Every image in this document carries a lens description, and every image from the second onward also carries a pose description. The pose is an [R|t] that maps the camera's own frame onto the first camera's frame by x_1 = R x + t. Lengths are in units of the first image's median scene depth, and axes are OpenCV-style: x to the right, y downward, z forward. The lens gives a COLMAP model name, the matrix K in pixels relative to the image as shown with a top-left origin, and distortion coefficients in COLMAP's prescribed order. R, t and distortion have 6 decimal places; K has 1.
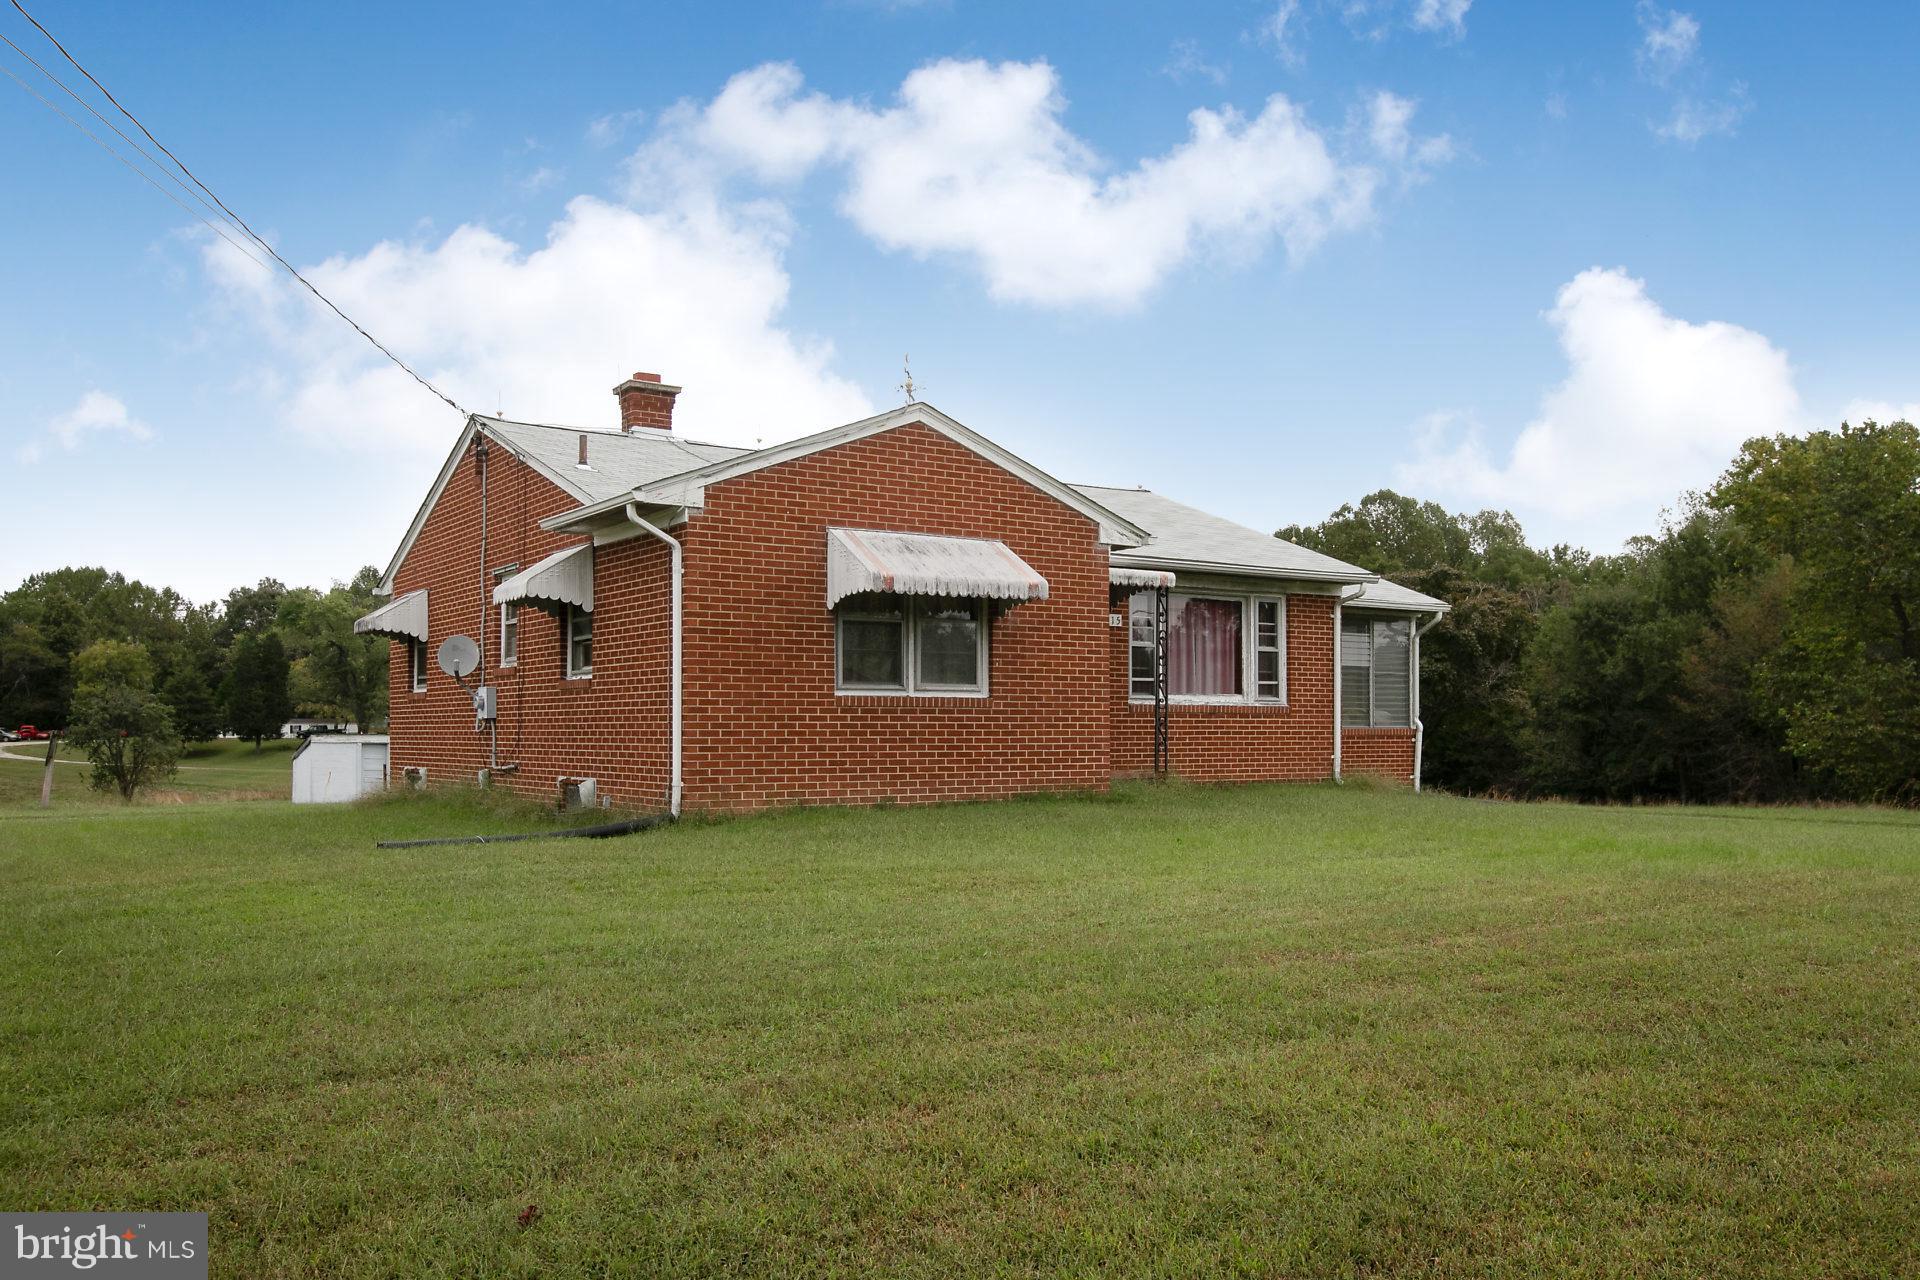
lens RADIAL K [[1561.7, 0, 965.2], [0, 1561.7, 713.7], [0, 0, 1]] dist [-0.043227, 0.128922]
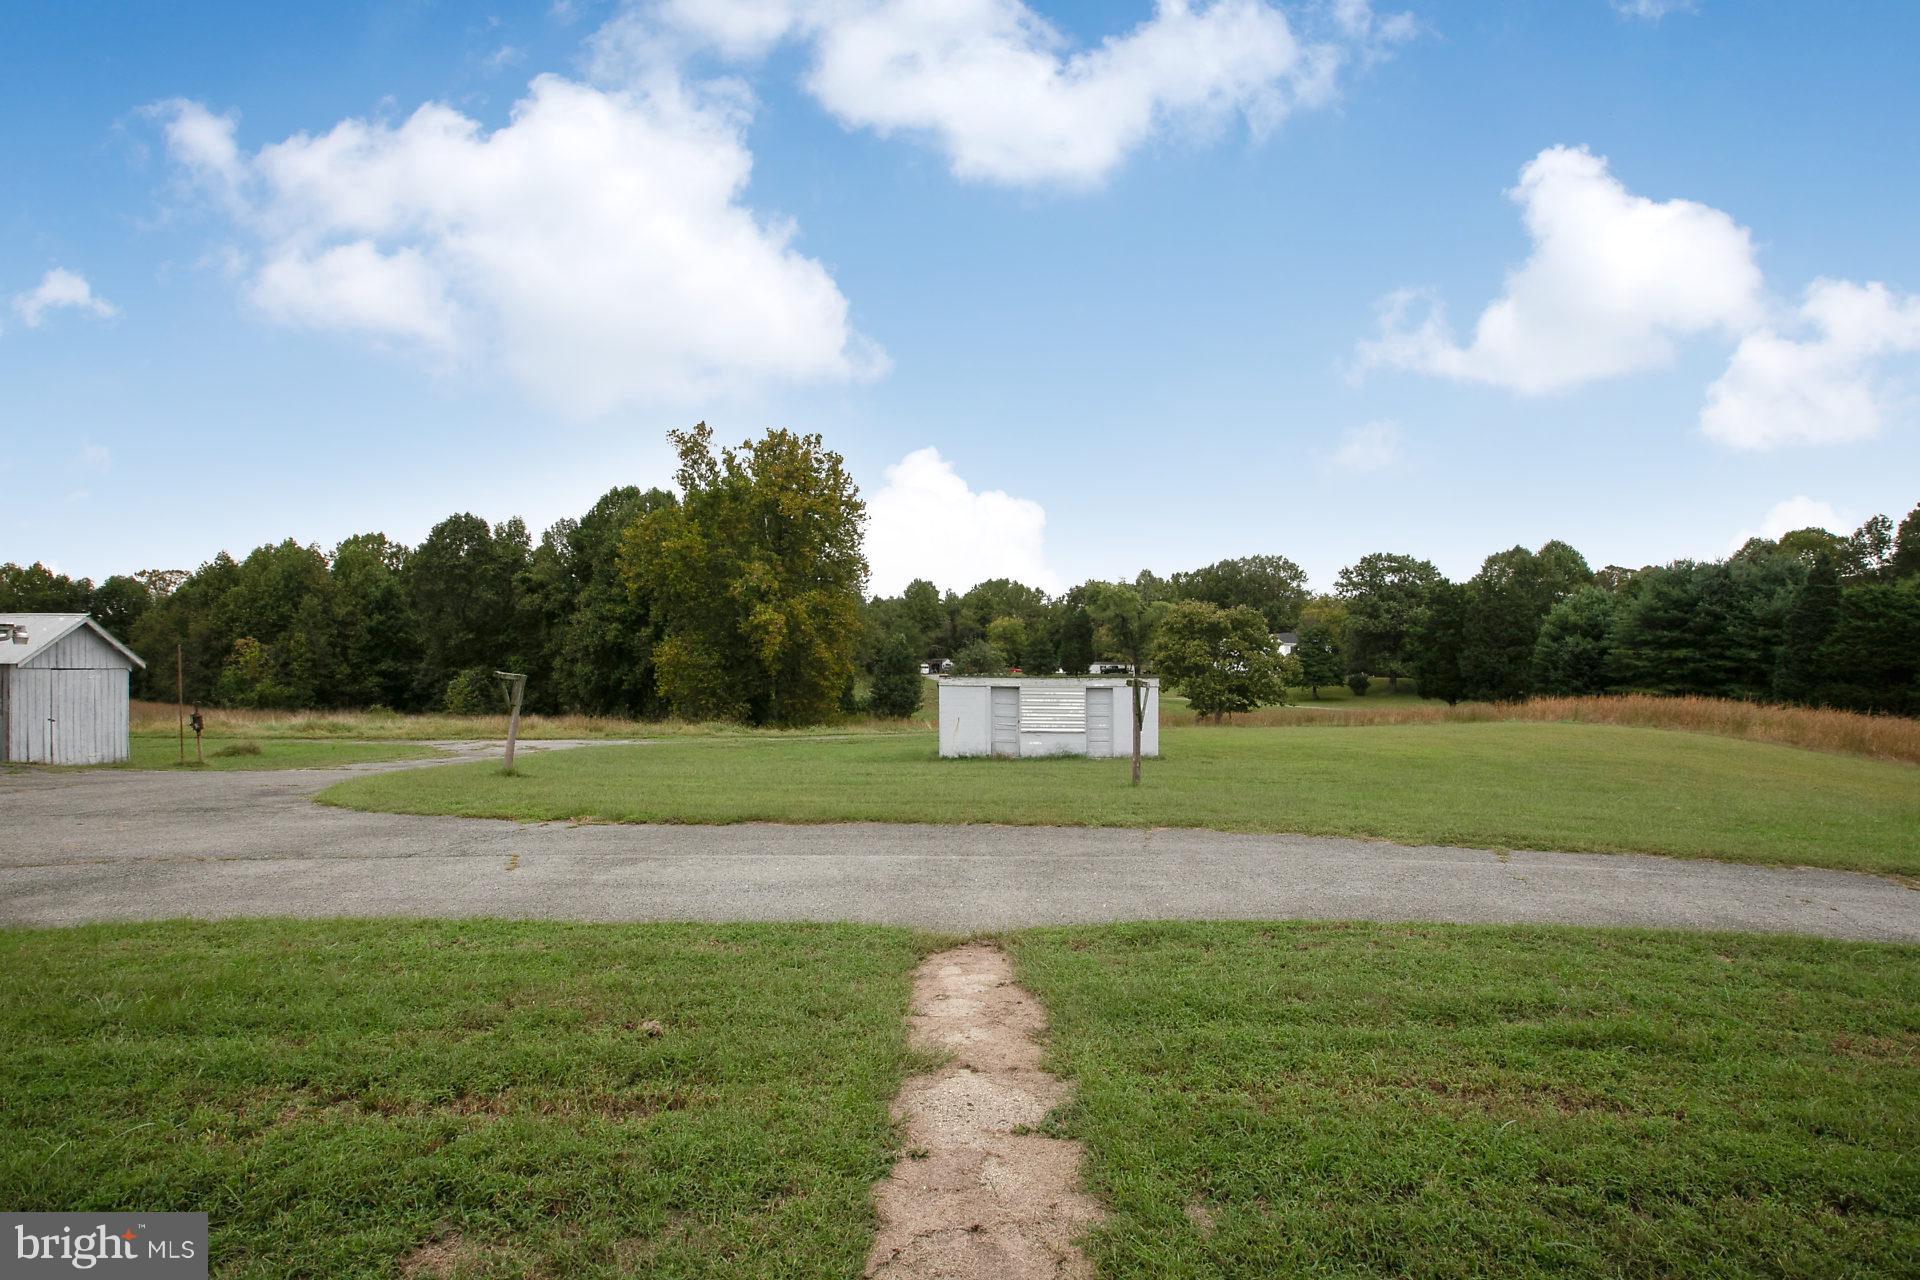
lens RADIAL K [[898.3, 0, 952.8], [0, 898.3, 652.0], [0, 0, 1]] dist [-0.029343, 0.000405]
pose [[0.827143, -0.003961, -0.561977, -0.269788], [-0.000691, 0.999967, -0.008064, 0.008947], [0.561990, 0.007058, 0.827114, 1.366932]]
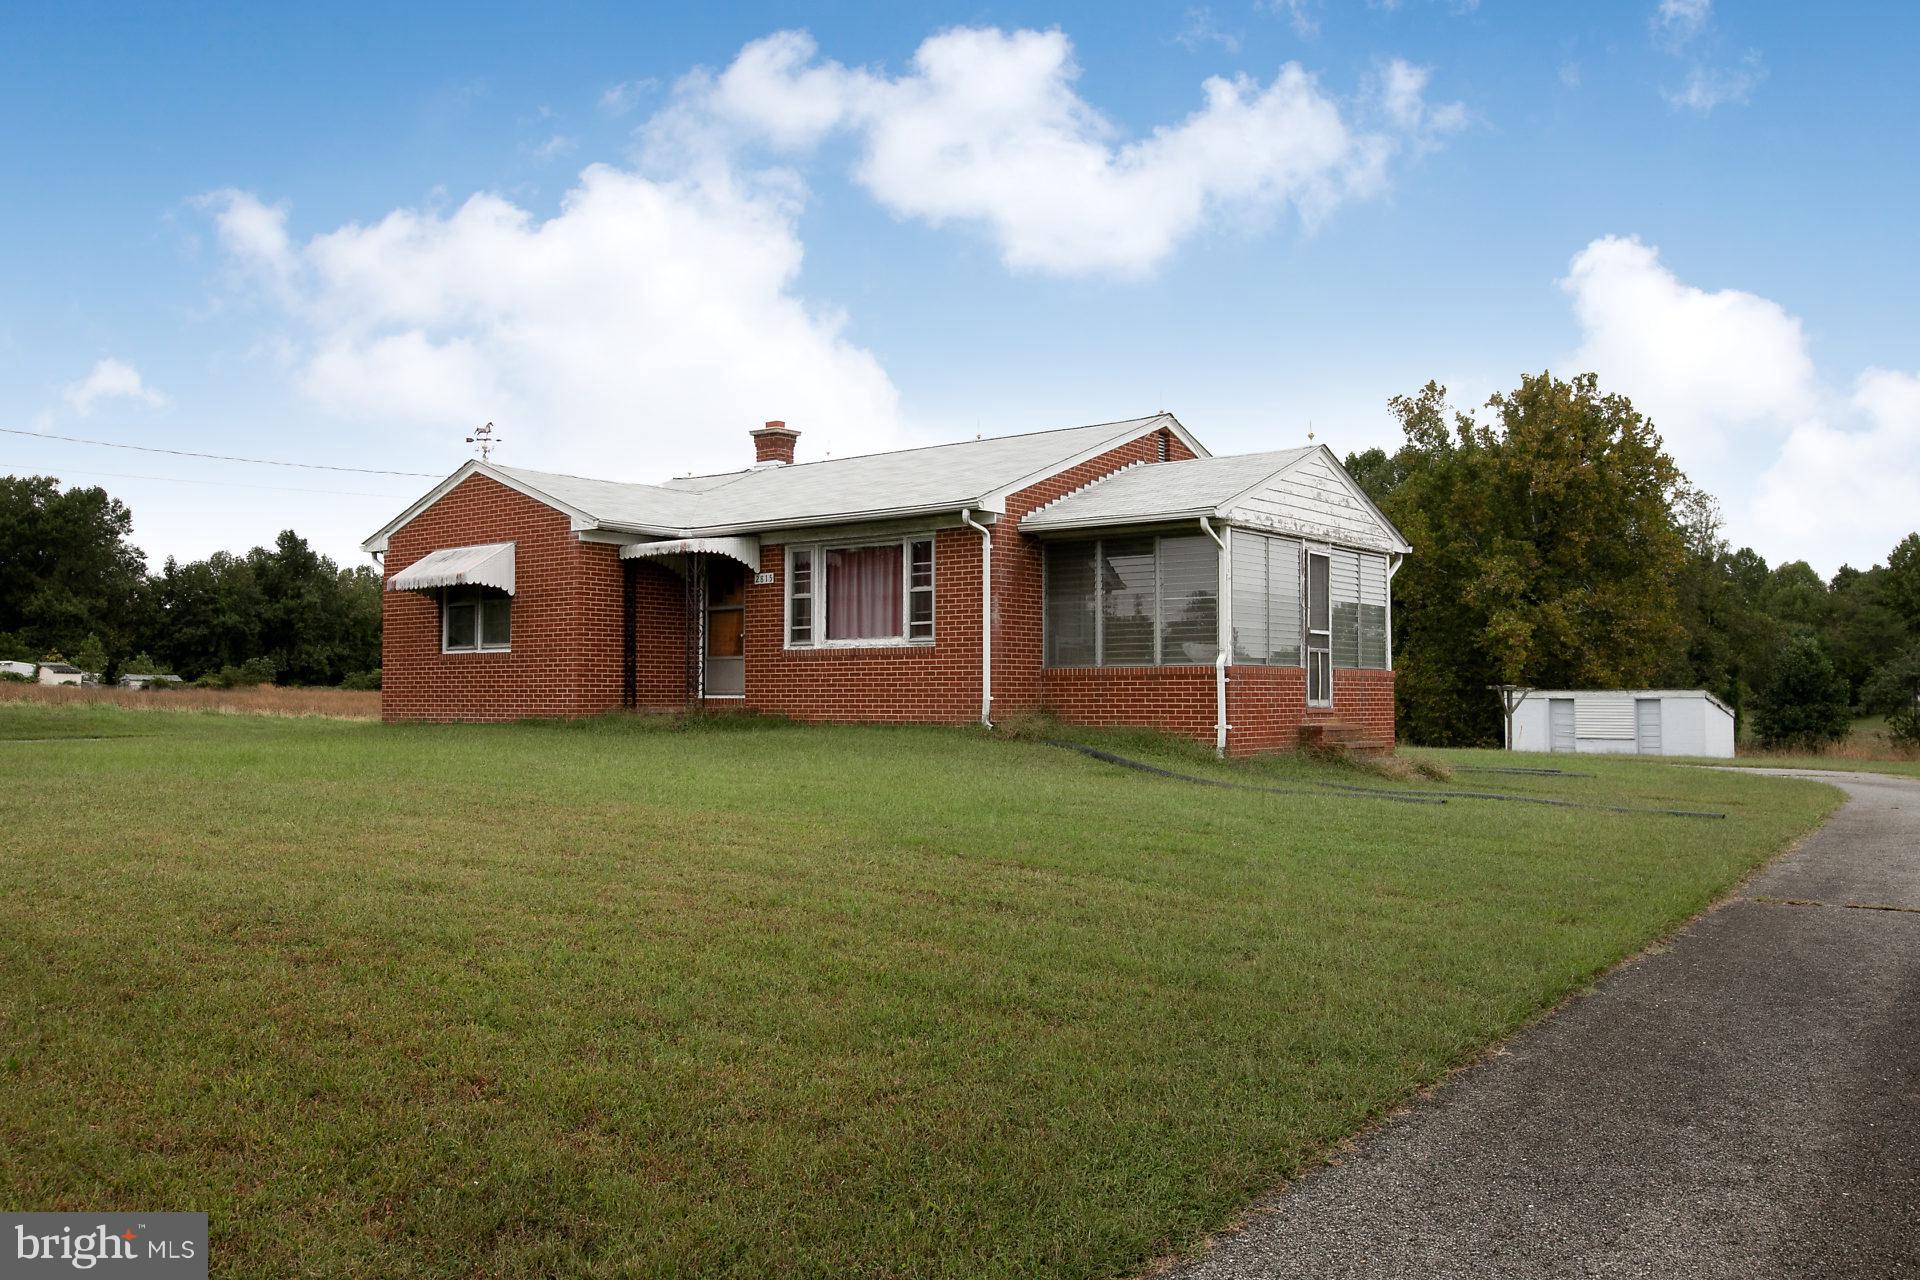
lens RADIAL K [[1531.2, 0, 959.5], [0, 1531.2, 682.8], [0, 0, 1]] dist [-0.037314, 0.123041]
pose [[0.322642, -0.009922, -0.946469, 1.122395], [0.012380, 0.999904, -0.006262, 0.024544], [0.946440, -0.009697, 0.322734, 0.708566]]
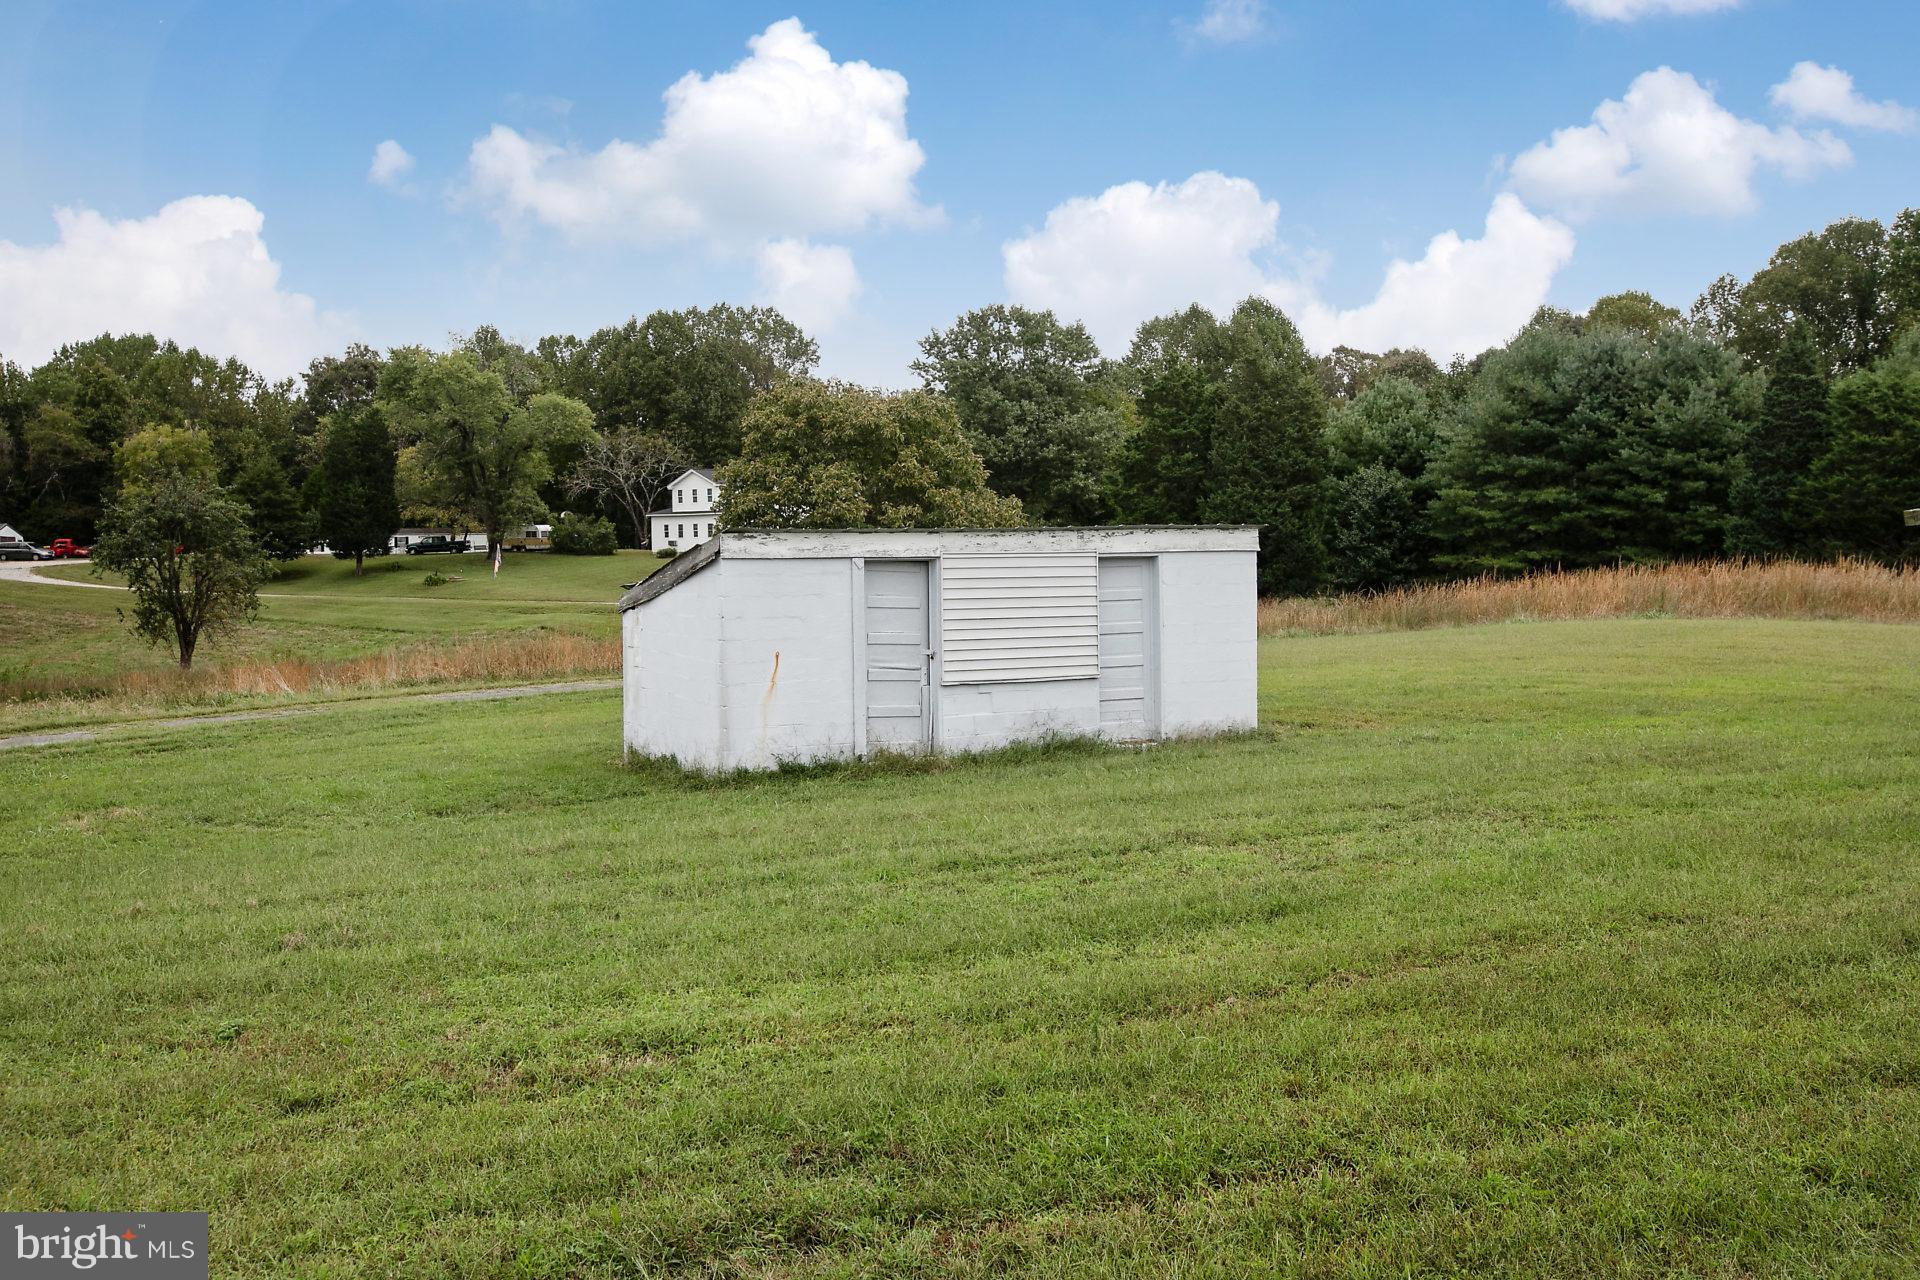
lens RADIAL K [[1854.6, 0, 960.0], [0, 1854.6, 640.0], [0, 0, 1]] dist [-0.009087, 0.191275]
pose [[0.994657, -0.004019, -0.103161, -0.815556], [0.010702, 0.997872, 0.064311, 0.029465], [0.102683, -0.065072, 0.992583, 1.561154]]
